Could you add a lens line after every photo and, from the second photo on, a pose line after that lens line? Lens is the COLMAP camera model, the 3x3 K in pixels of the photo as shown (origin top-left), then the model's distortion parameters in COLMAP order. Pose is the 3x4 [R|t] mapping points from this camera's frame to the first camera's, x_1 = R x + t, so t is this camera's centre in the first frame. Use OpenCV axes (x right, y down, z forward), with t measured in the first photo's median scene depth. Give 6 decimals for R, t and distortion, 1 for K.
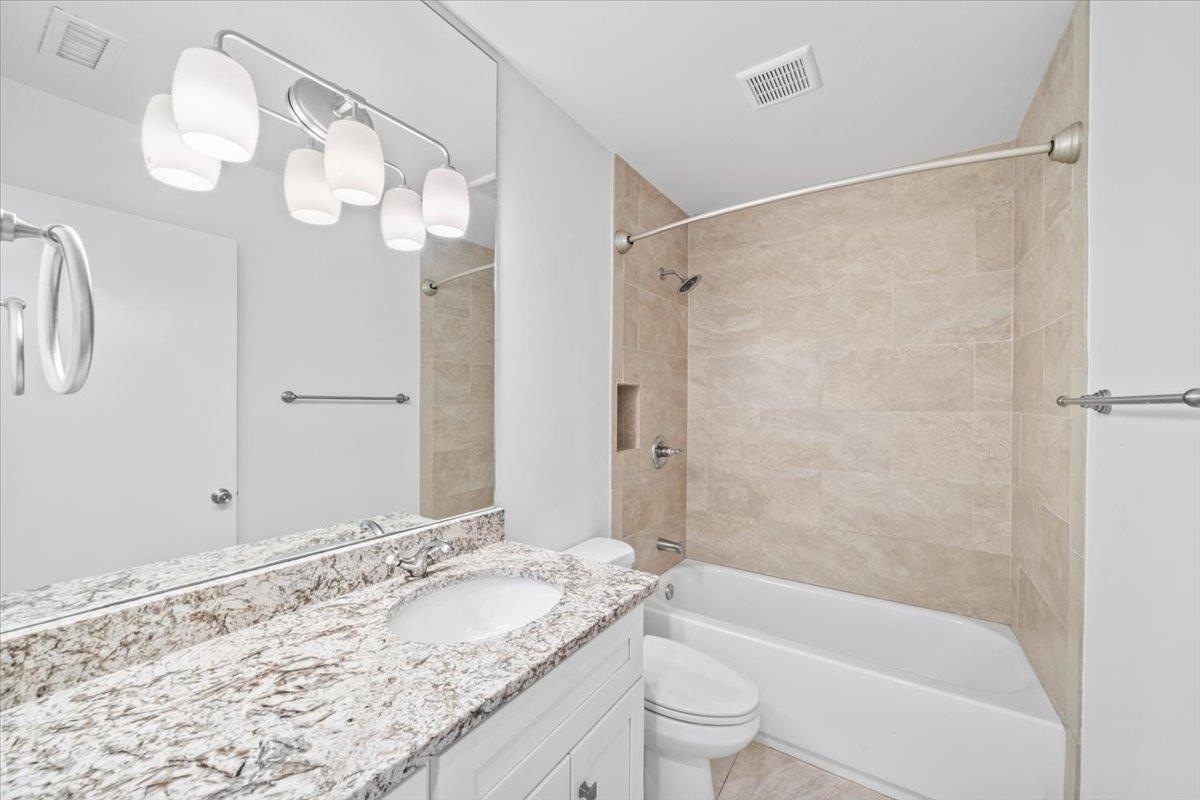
lens RADIAL K [[517.9, 0, 593.7], [0, 517.9, 404.0], [0, 0, 1]] dist [-0.000016, -0.000236]
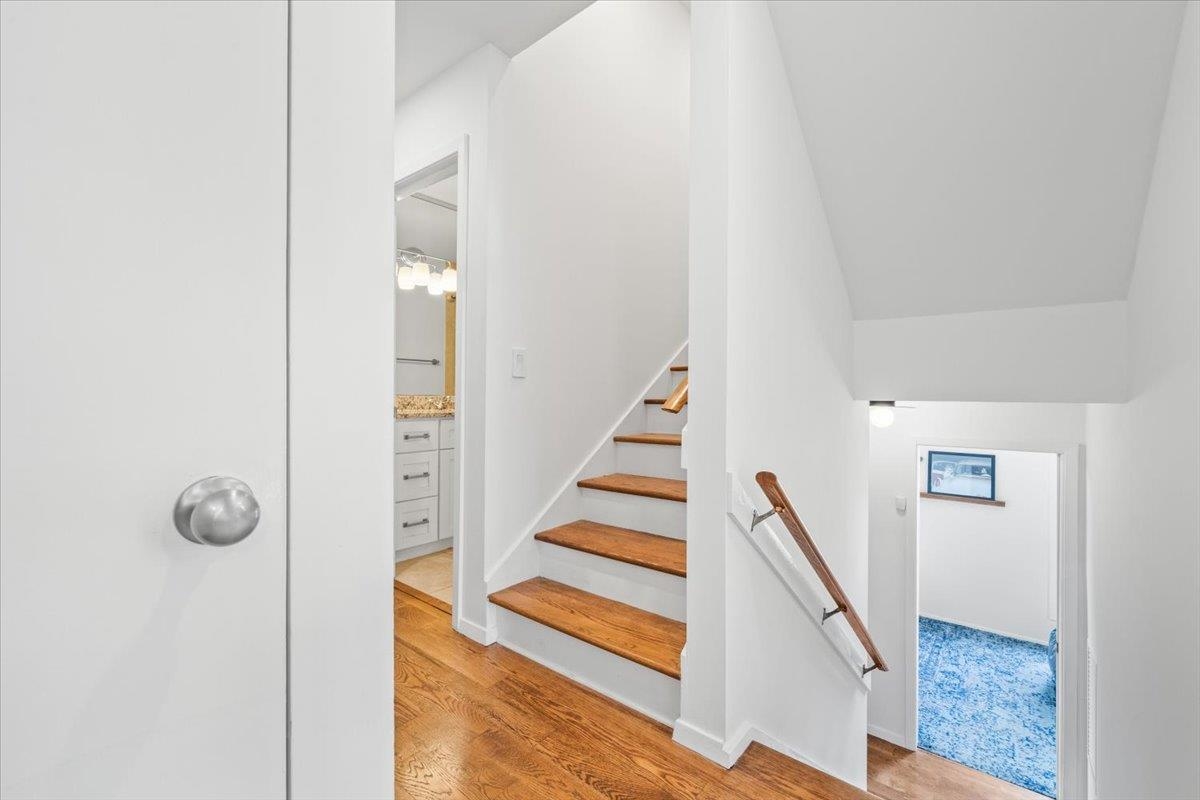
lens RADIAL K [[517.9, 0, 593.7], [0, 517.9, 404.0], [0, 0, 1]] dist [-0.000016, -0.000236]
pose [[0.998234, 0.005912, -0.059117, 0.303703], [-0.005008, 0.999868, 0.015436, 0.113755], [0.059200, -0.015113, 0.998132, -0.810025]]
